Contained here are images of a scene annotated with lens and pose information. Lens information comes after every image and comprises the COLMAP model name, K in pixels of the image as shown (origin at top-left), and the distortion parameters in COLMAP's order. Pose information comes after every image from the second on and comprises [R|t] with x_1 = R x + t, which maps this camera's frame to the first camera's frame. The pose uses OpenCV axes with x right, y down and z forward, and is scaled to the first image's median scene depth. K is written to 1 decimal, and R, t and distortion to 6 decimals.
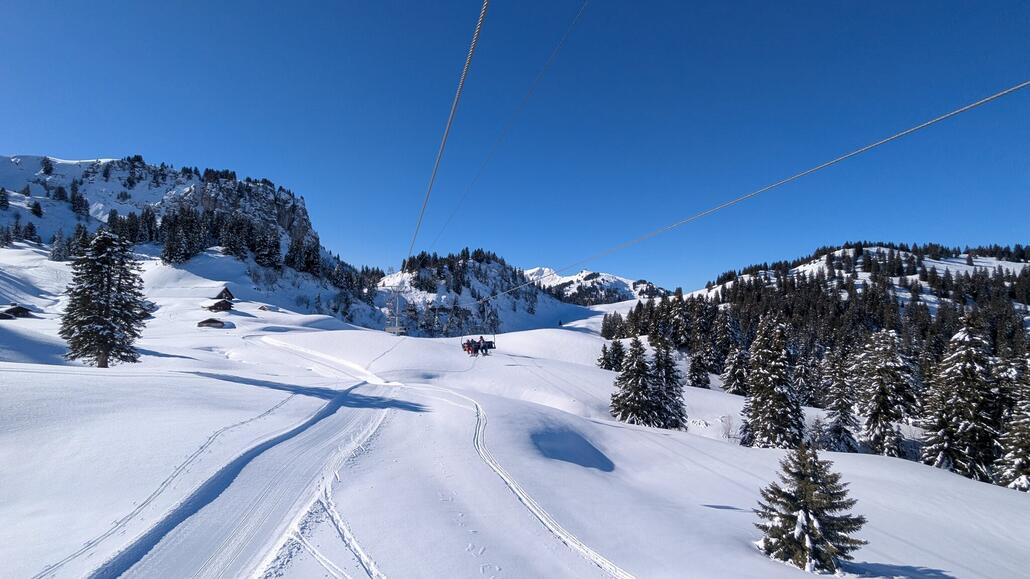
lens RADIAL K [[477.9, 0, 513.9], [0, 477.9, 289.3], [0, 0, 1]] dist [-0.004657, -0.001984]
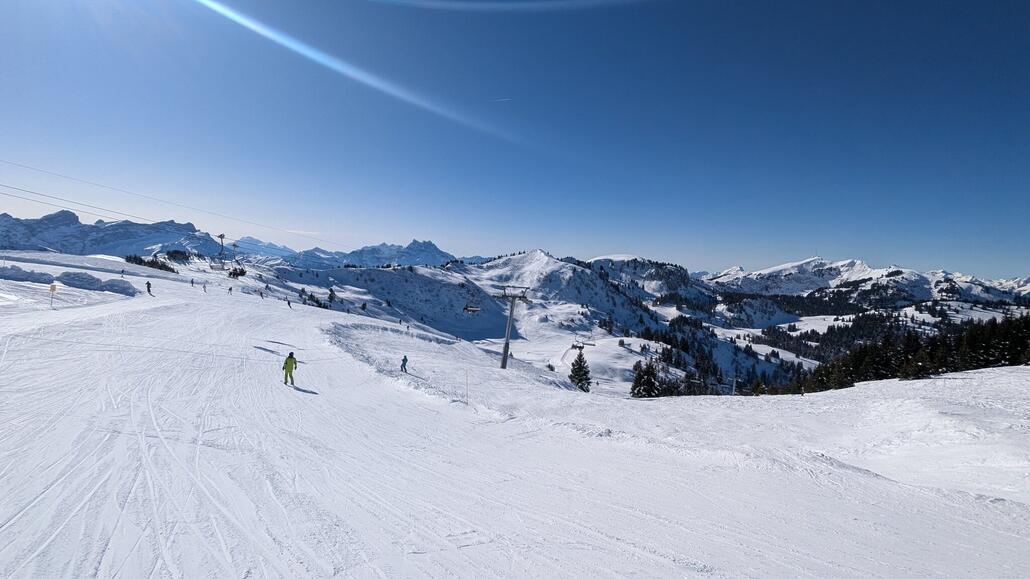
lens RADIAL K [[477.9, 0, 514.1], [0, 477.9, 289.8], [0, 0, 1]] dist [-0.004657, -0.001984]
pose [[0.796300, 0.049154, -0.602902, 0.216626], [0.001965, 0.996477, 0.083838, -0.151875], [0.604899, -0.067945, 0.793398, -0.901582]]
